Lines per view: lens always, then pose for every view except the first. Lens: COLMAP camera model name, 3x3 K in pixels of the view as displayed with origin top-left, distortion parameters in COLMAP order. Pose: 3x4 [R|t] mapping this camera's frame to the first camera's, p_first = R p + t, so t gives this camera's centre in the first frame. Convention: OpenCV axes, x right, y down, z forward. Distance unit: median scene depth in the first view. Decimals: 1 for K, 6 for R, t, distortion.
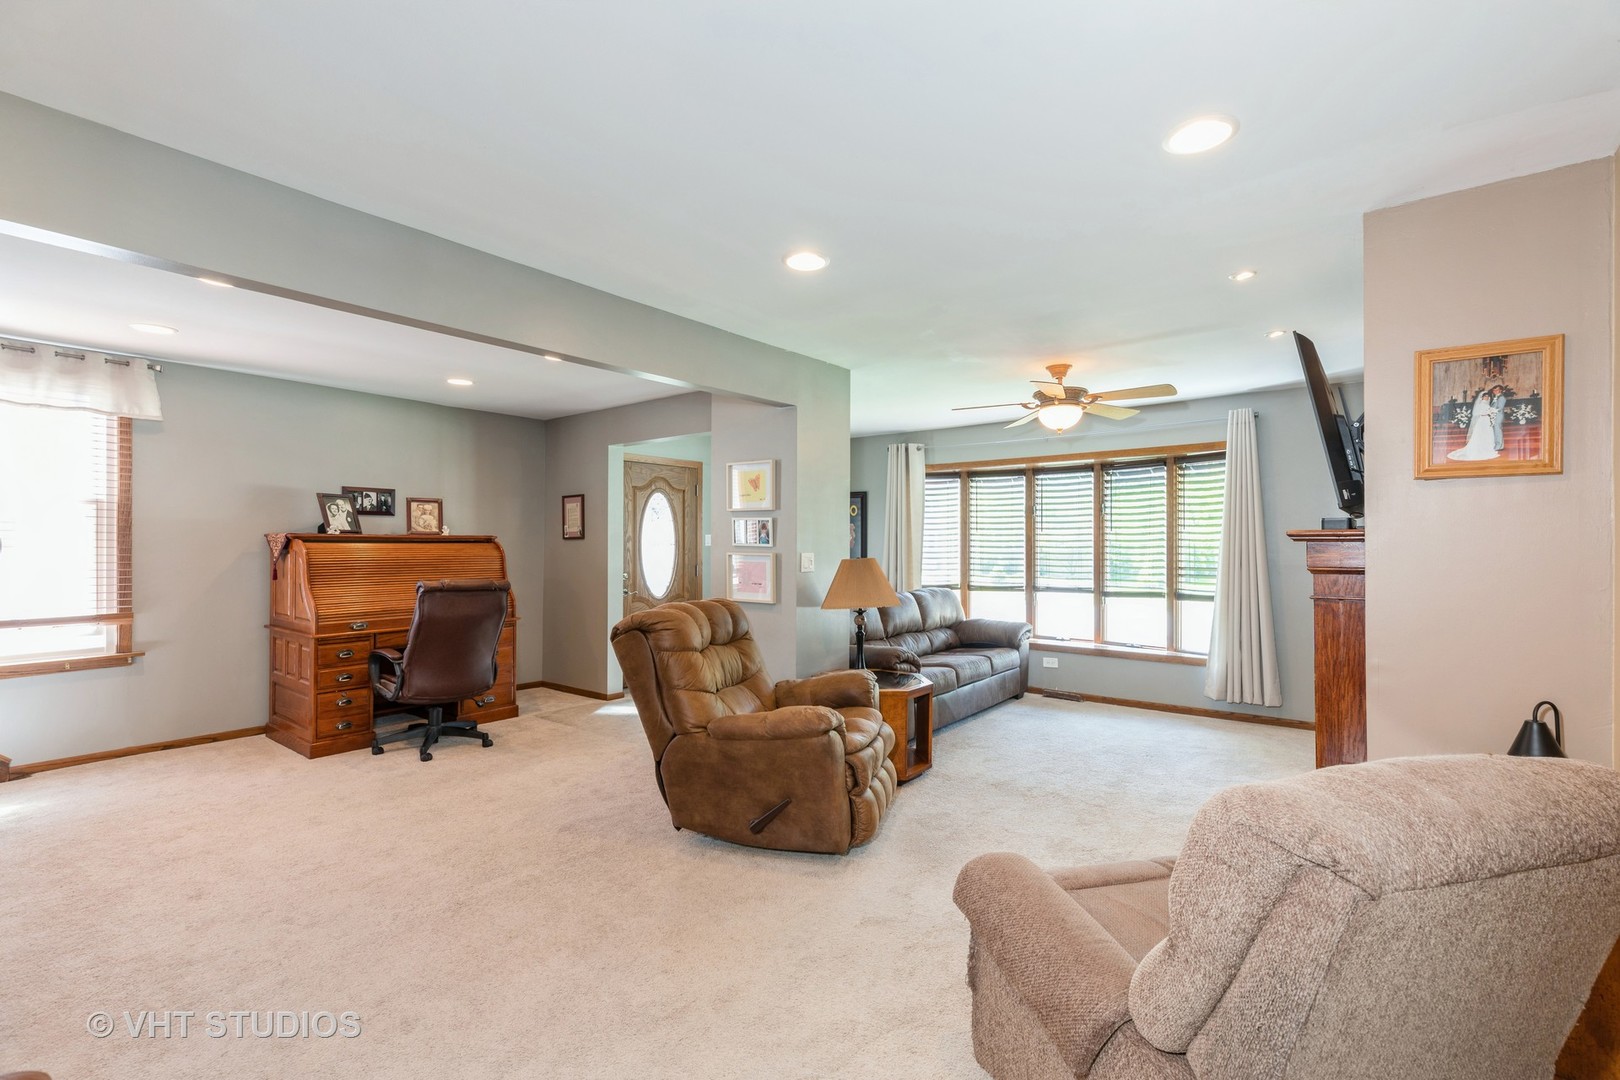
lens RADIAL K [[729.3, 0, 810.0], [0, 729.3, 540.0], [0, 0, 1]] dist [0.011888, -0.000006]
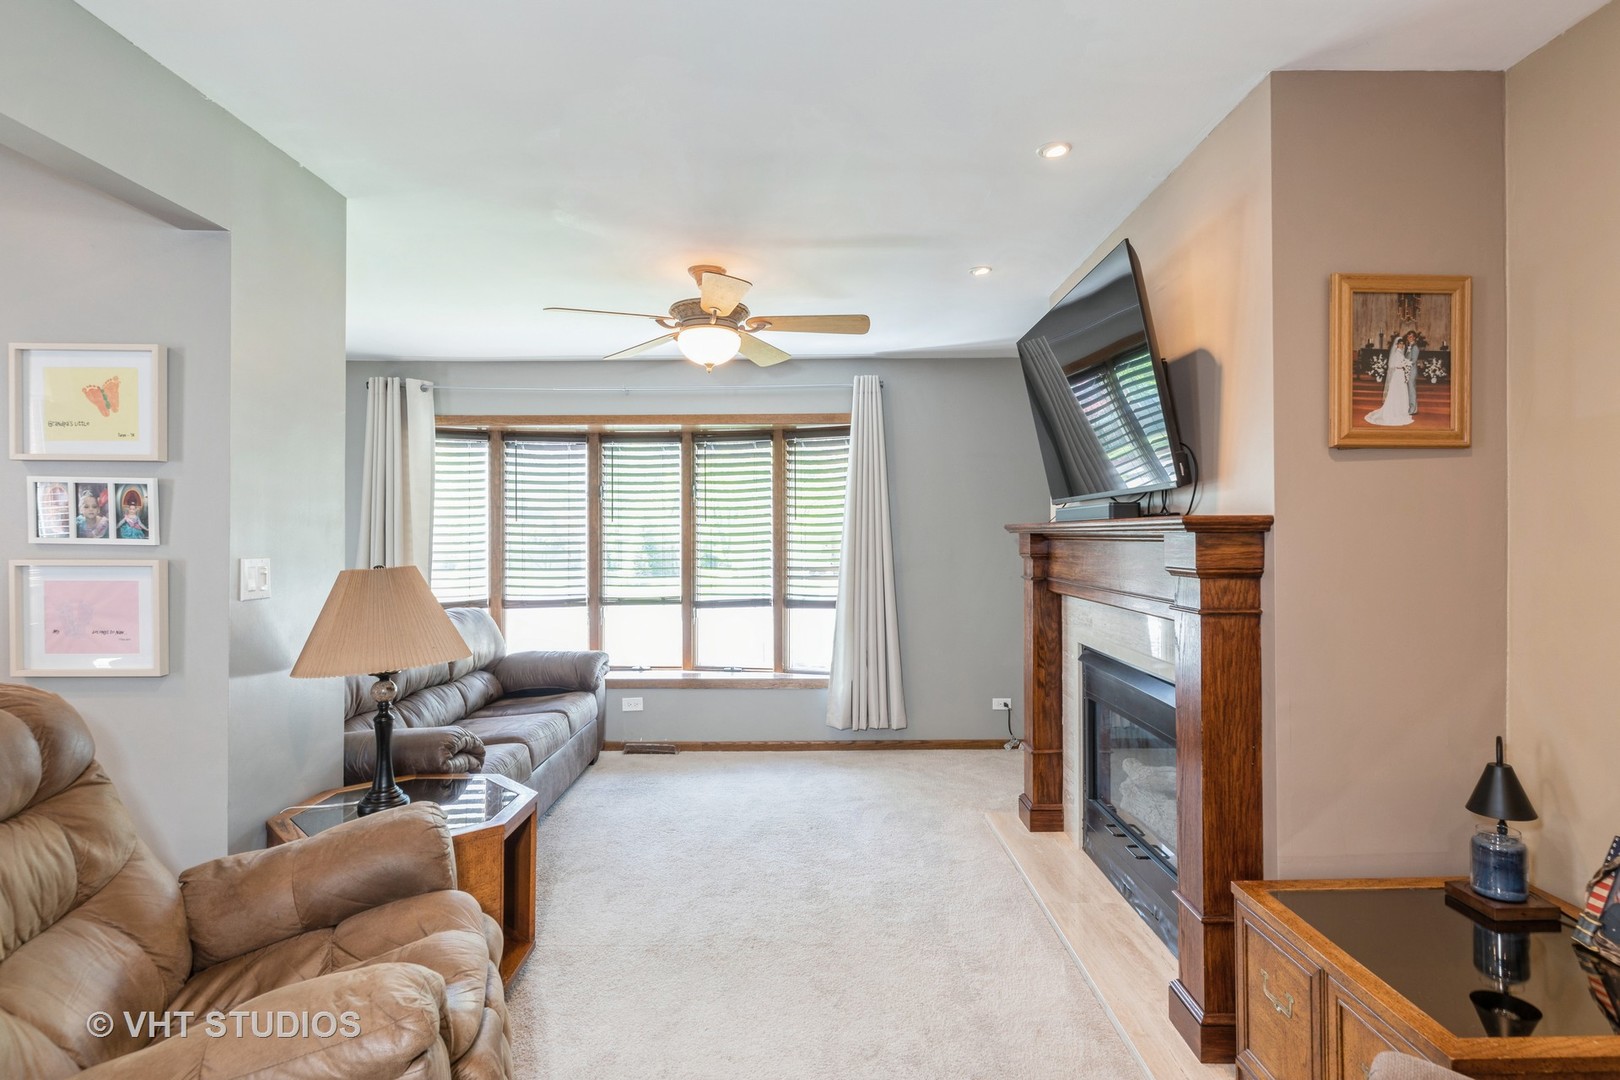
lens RADIAL K [[826.7, 0, 815.1], [0, 826.7, 534.1], [0, 0, 1]] dist [0.000551, 0.001944]
pose [[0.781313, 0.001355, 0.624138, -0.043138], [-0.000531, 0.999999, -0.001508, 0.002567], [-0.624139, 0.000847, 0.781313, 0.297090]]
